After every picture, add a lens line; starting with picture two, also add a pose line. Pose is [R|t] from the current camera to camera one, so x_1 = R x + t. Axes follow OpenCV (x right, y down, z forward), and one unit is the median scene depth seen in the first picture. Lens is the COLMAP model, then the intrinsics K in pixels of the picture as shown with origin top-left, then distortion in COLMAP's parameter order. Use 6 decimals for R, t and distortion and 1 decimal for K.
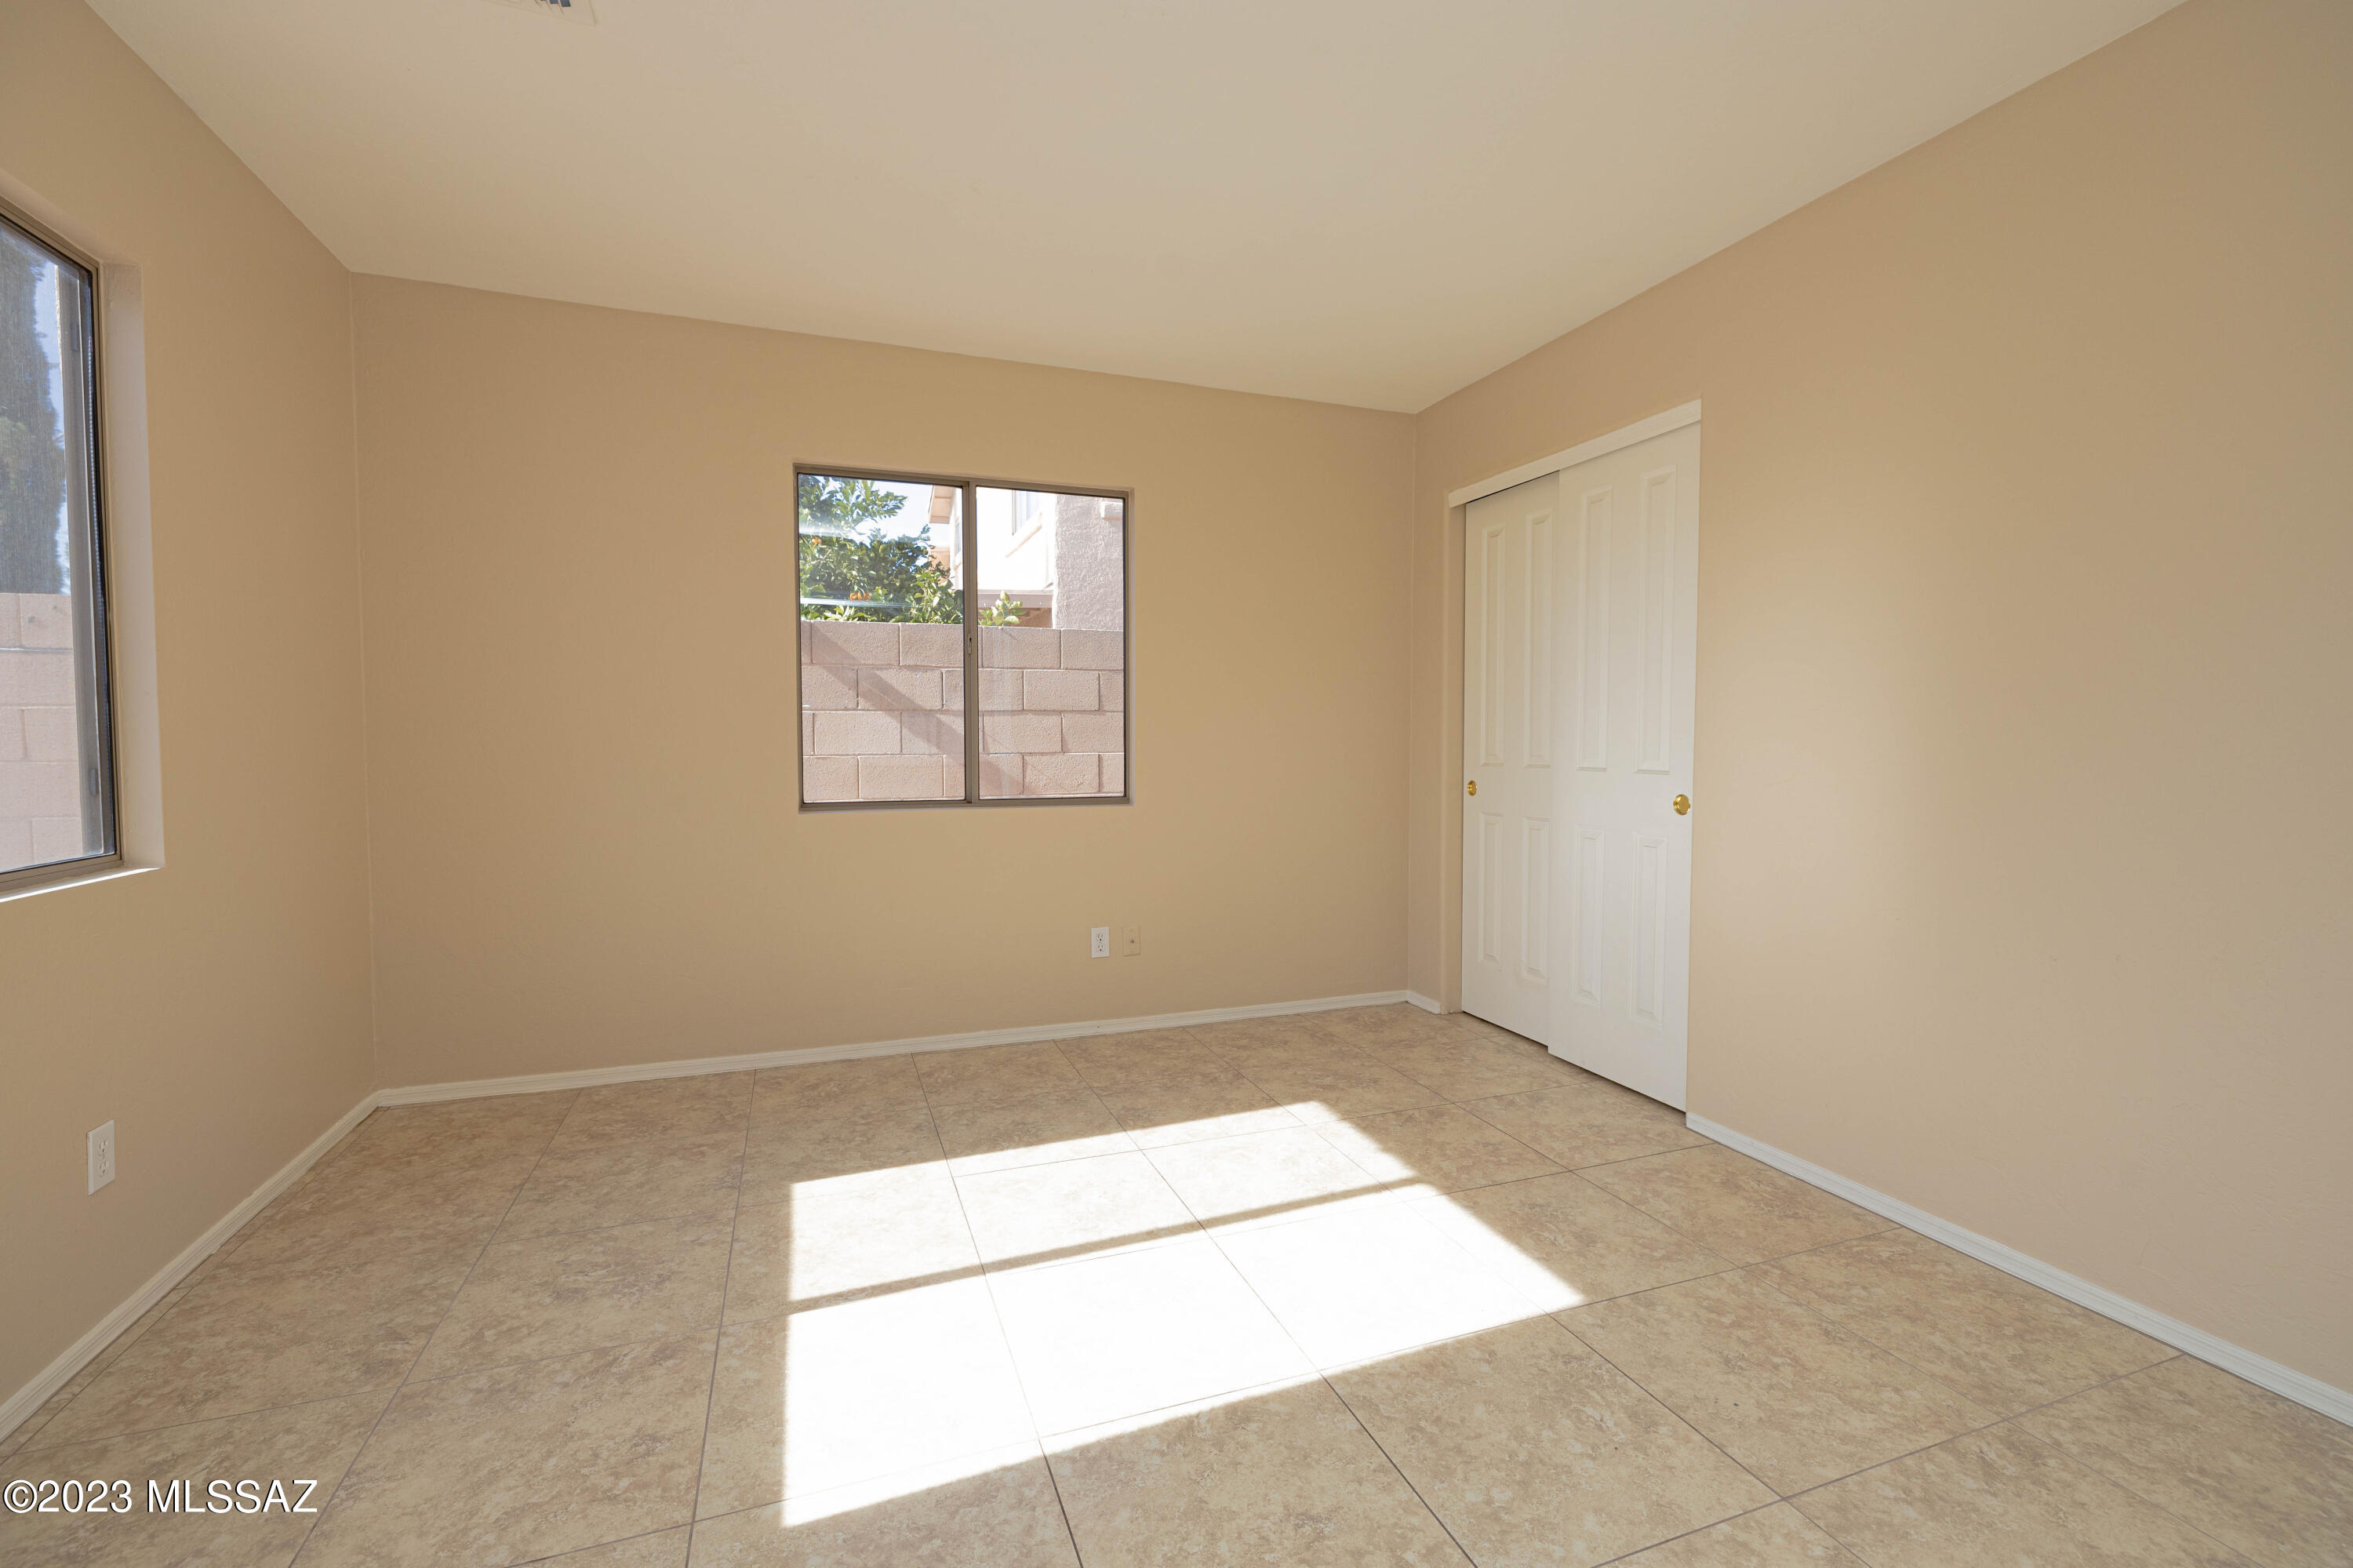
lens RADIAL K [[989.8, 0, 1172.5], [0, 989.8, 782.0], [0, 0, 1]] dist [-0.002021, 0.000135]
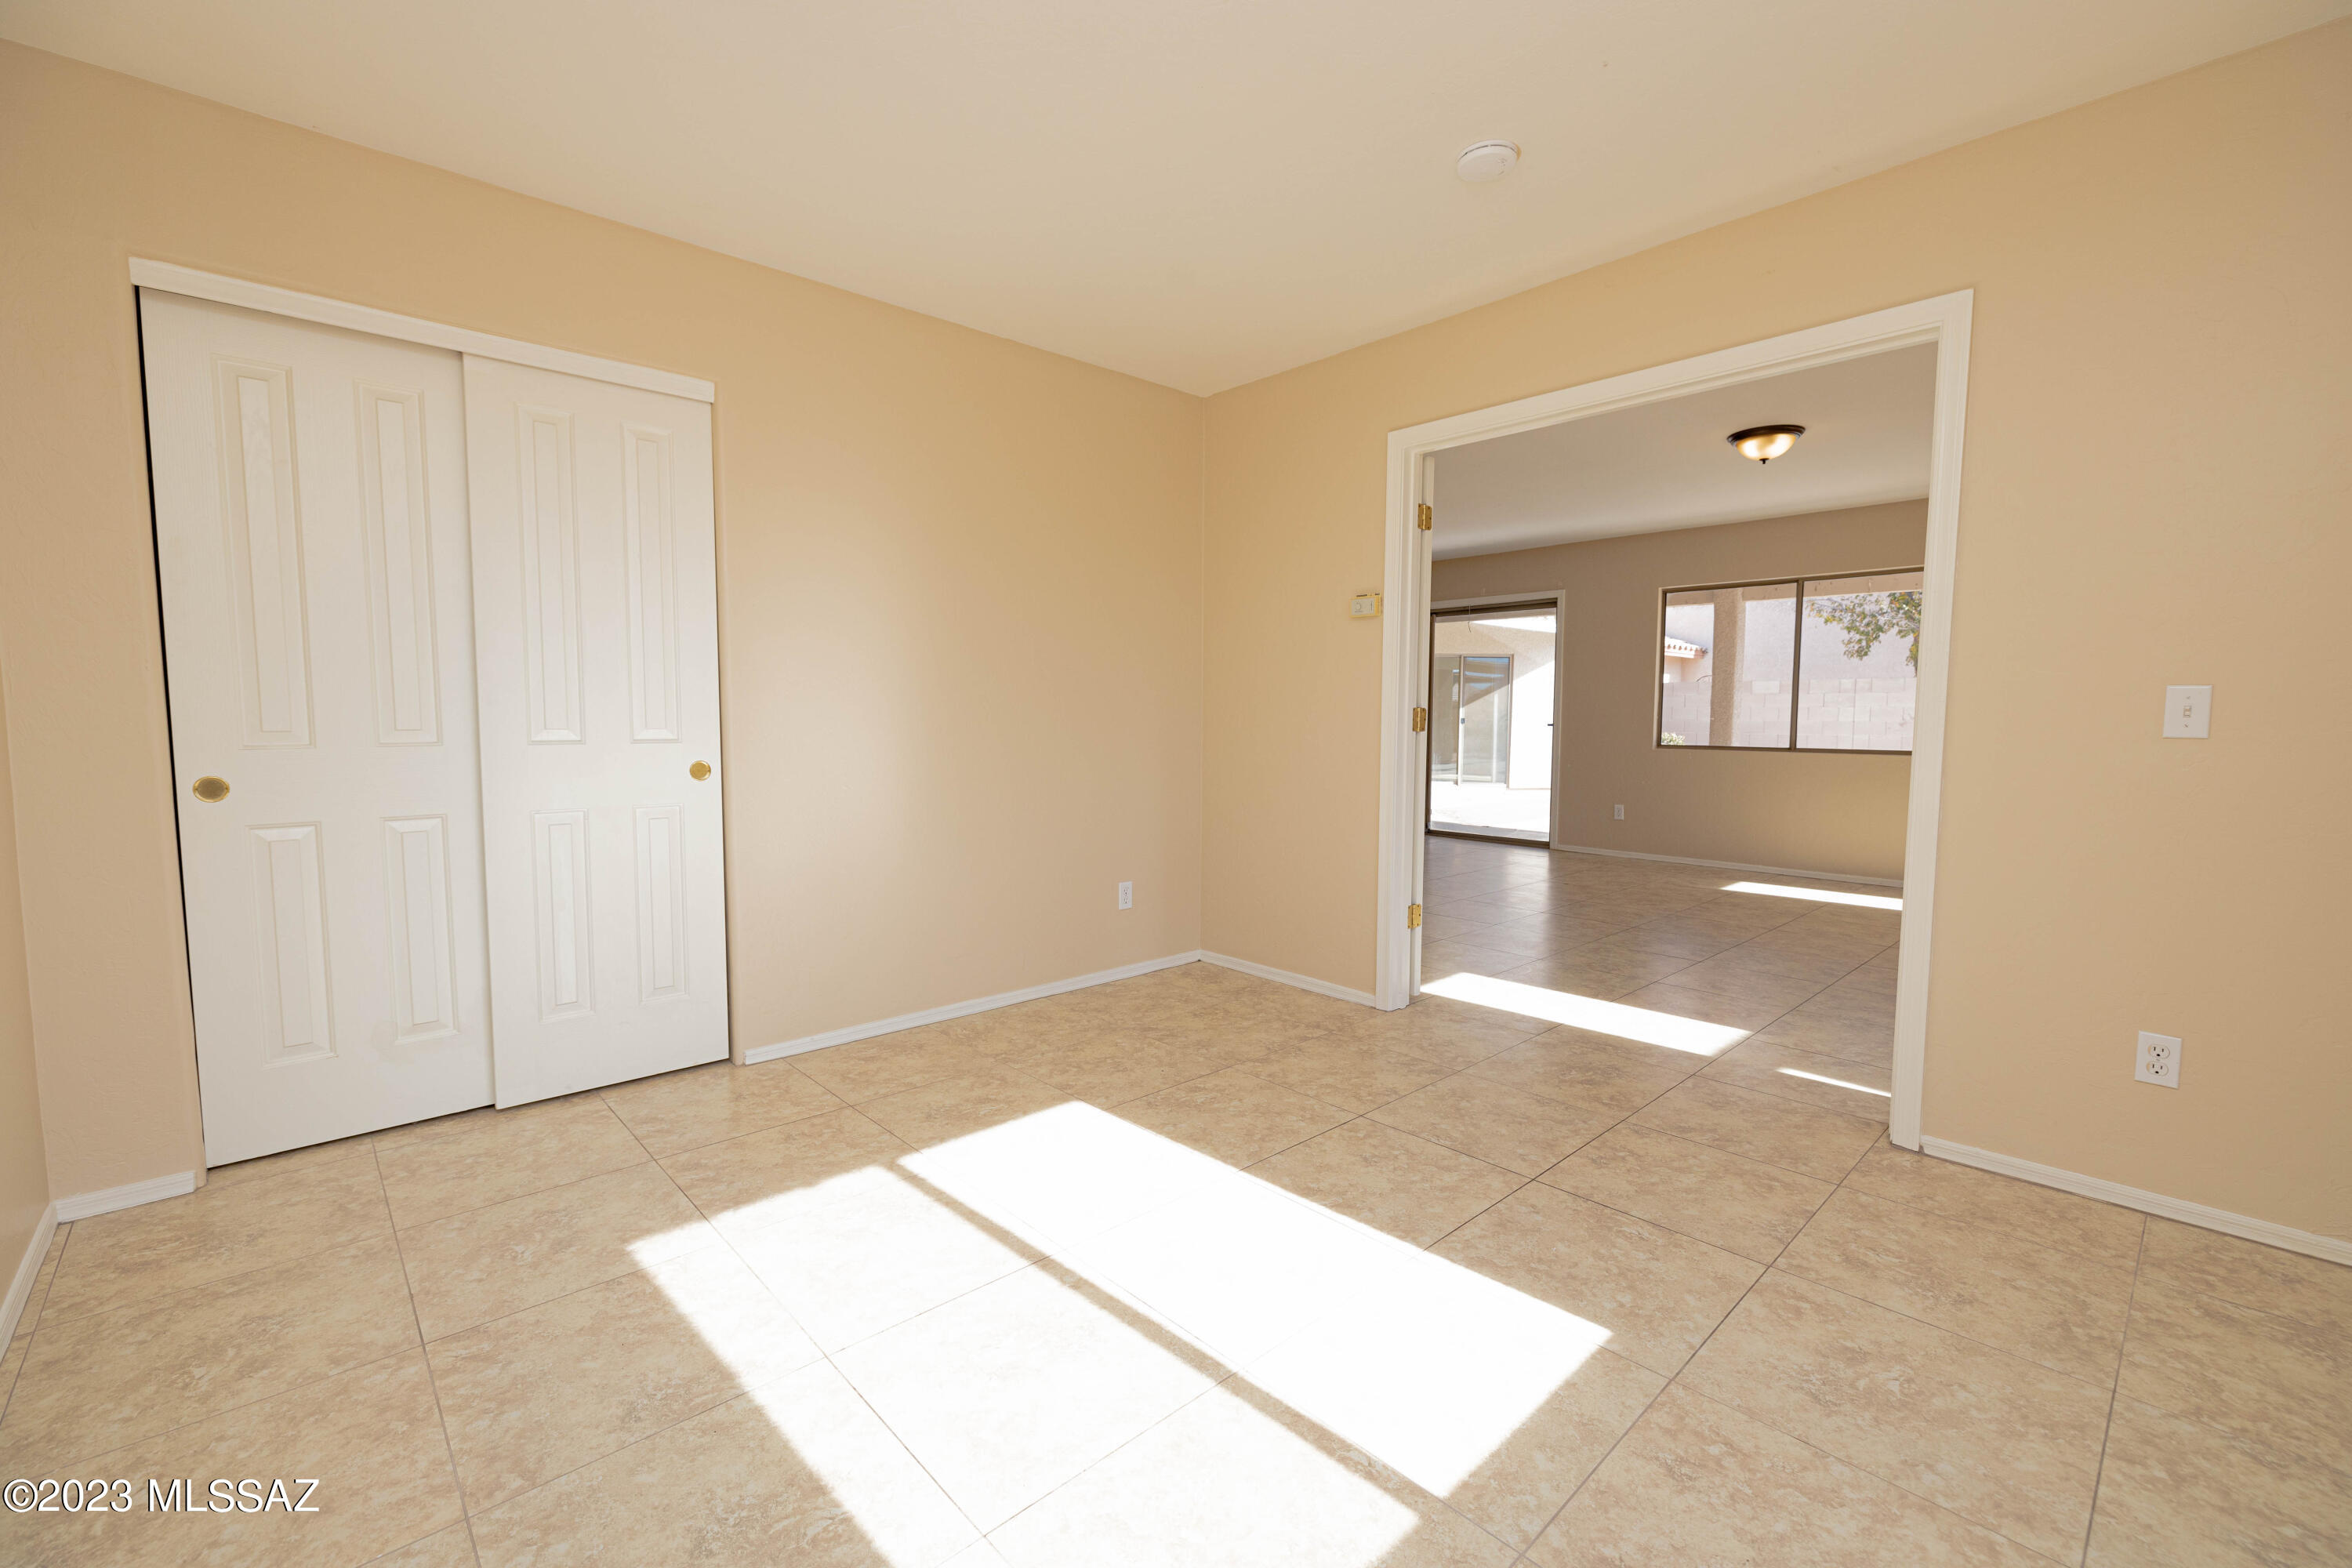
lens RADIAL K [[989.4, 0, 1172.0], [0, 989.4, 782.0], [0, 0, 1]] dist [-0.002021, 0.000135]
pose [[-0.379498, -0.066884, 0.922772, -0.851535], [0.040170, 0.995252, 0.088658, -0.049577], [-0.924320, 0.070713, -0.375010, 1.276572]]
